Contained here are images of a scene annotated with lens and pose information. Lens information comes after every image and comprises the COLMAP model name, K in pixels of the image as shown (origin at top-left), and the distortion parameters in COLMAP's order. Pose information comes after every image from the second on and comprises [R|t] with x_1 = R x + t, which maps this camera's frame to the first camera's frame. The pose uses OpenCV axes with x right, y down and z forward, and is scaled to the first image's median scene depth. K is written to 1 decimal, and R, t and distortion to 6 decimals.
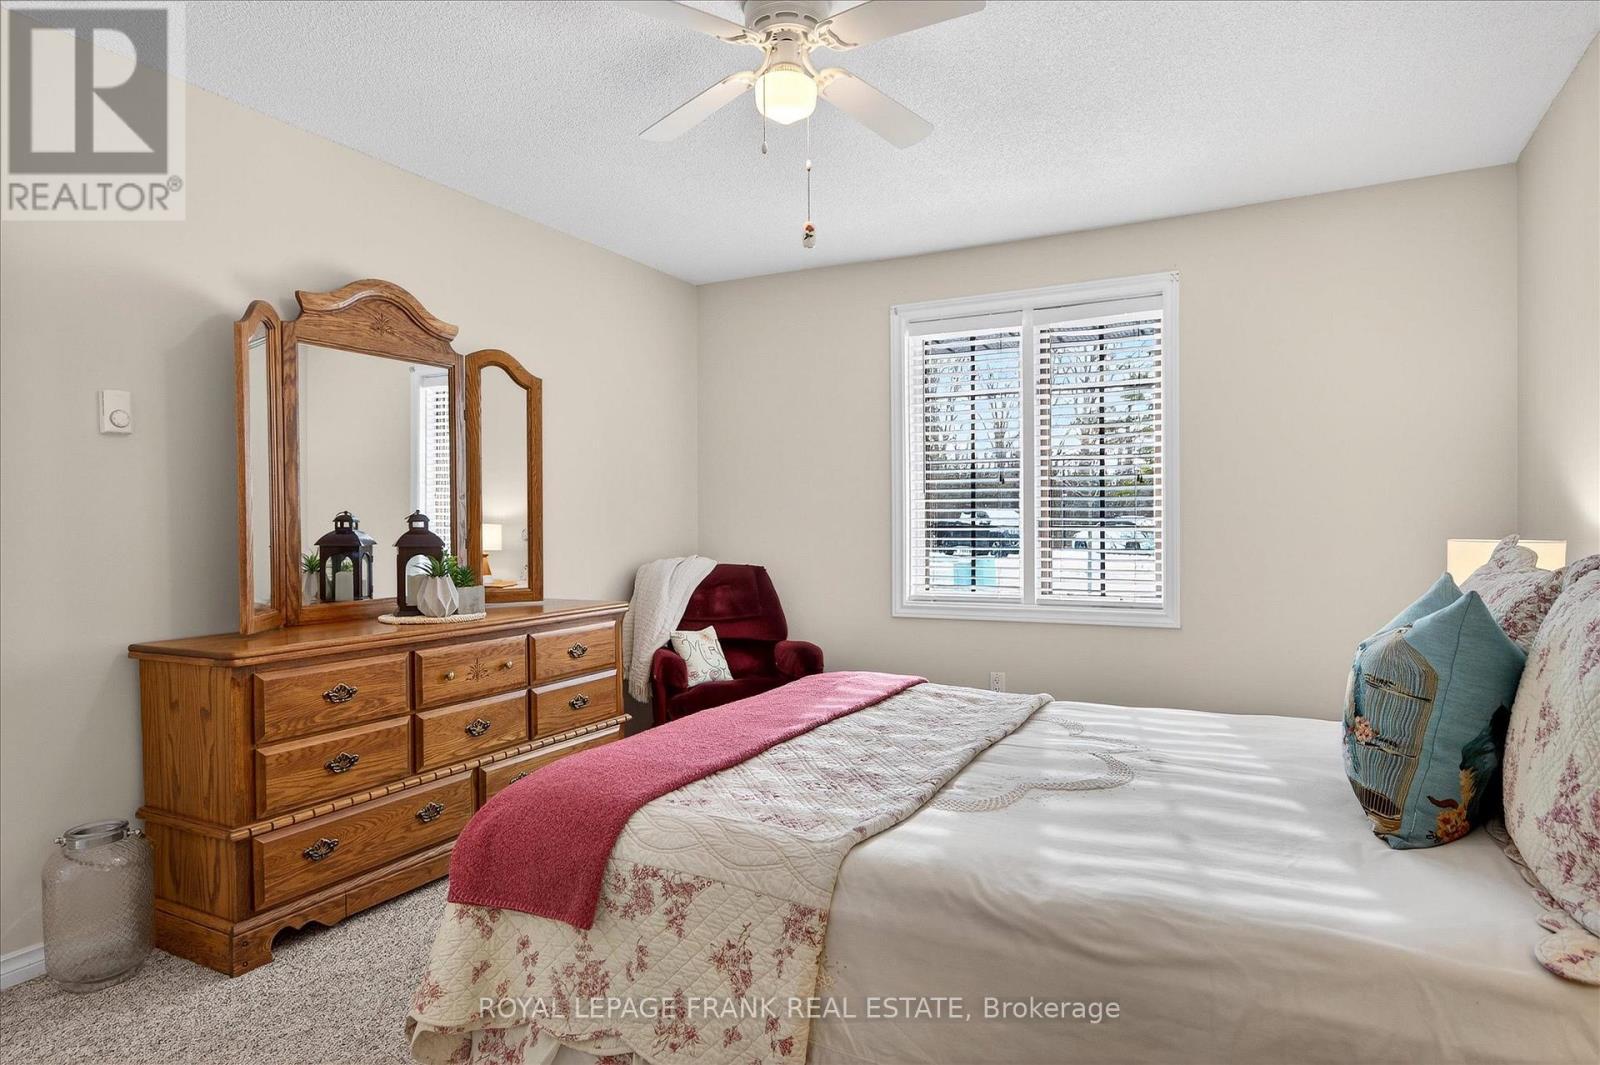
lens RADIAL K [[916.7, 0, 799.0], [0, 916.7, 531.3], [0, 0, 1]] dist [0.009540, 0.000313]
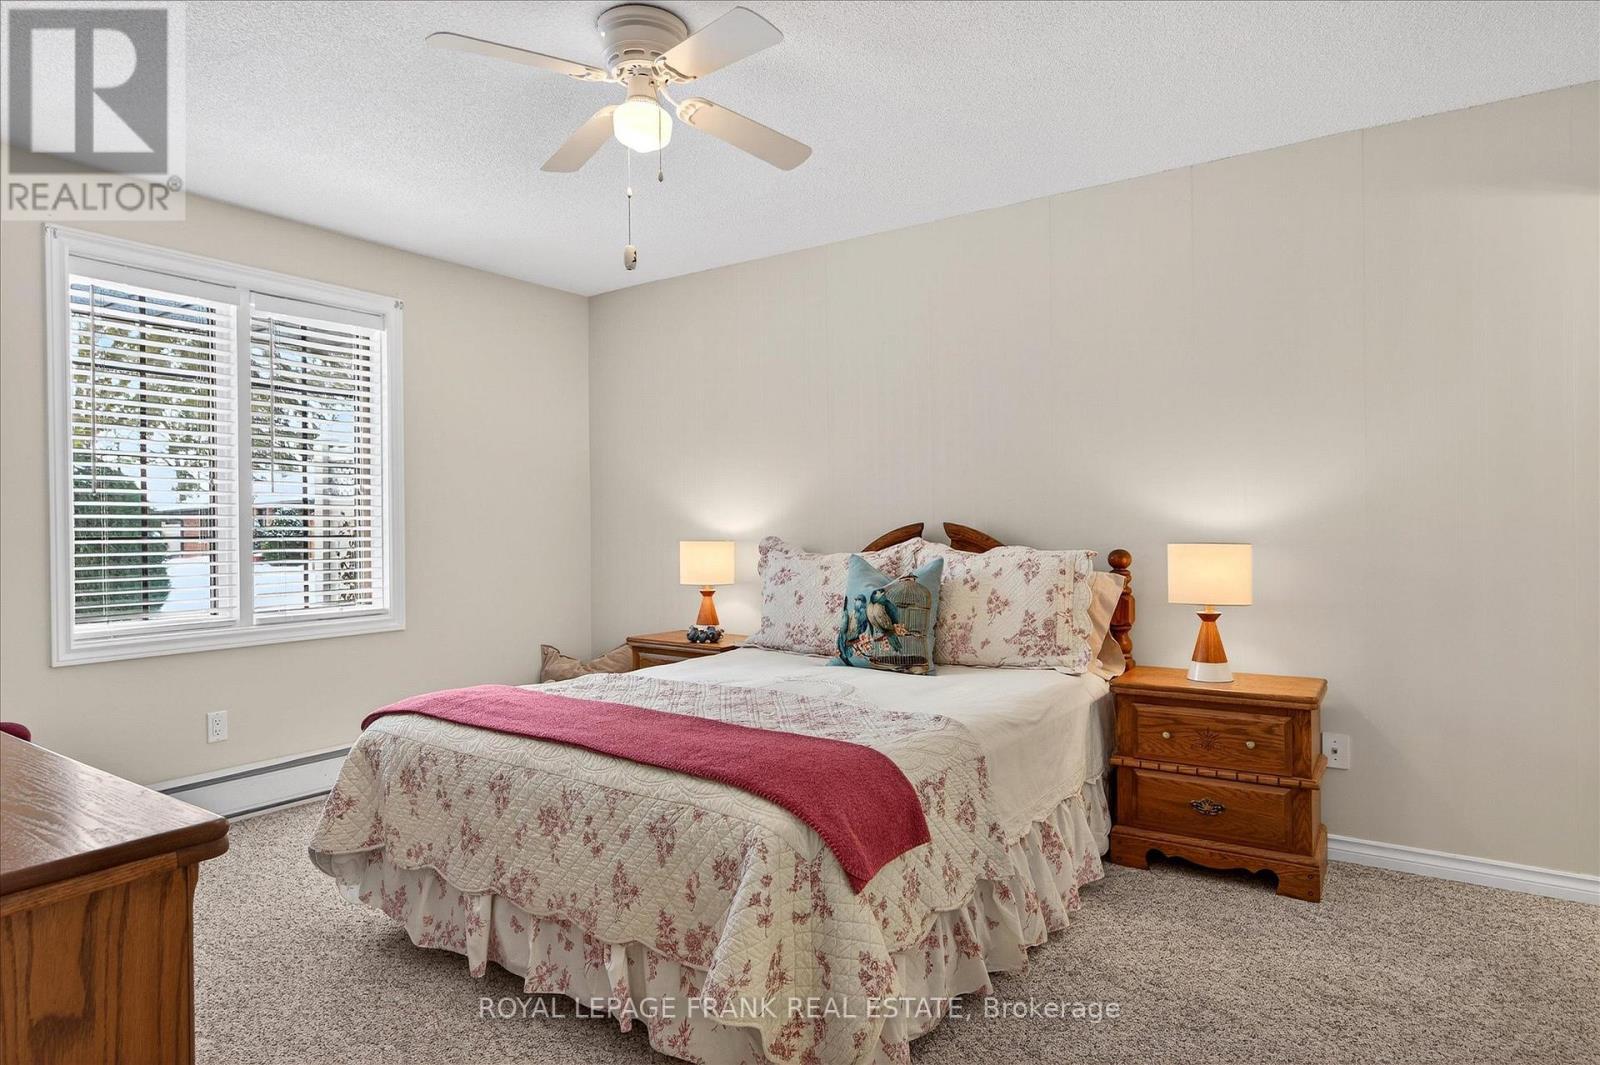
lens RADIAL K [[916.7, 0, 799.0], [0, 916.7, 531.3], [0, 0, 1]] dist [0.009540, 0.000313]
pose [[0.134838, 0.000319, 0.990868, -0.569040], [0.015822, 0.999872, -0.002475, 0.000101], [-0.990741, 0.016011, 0.134816, 0.371729]]
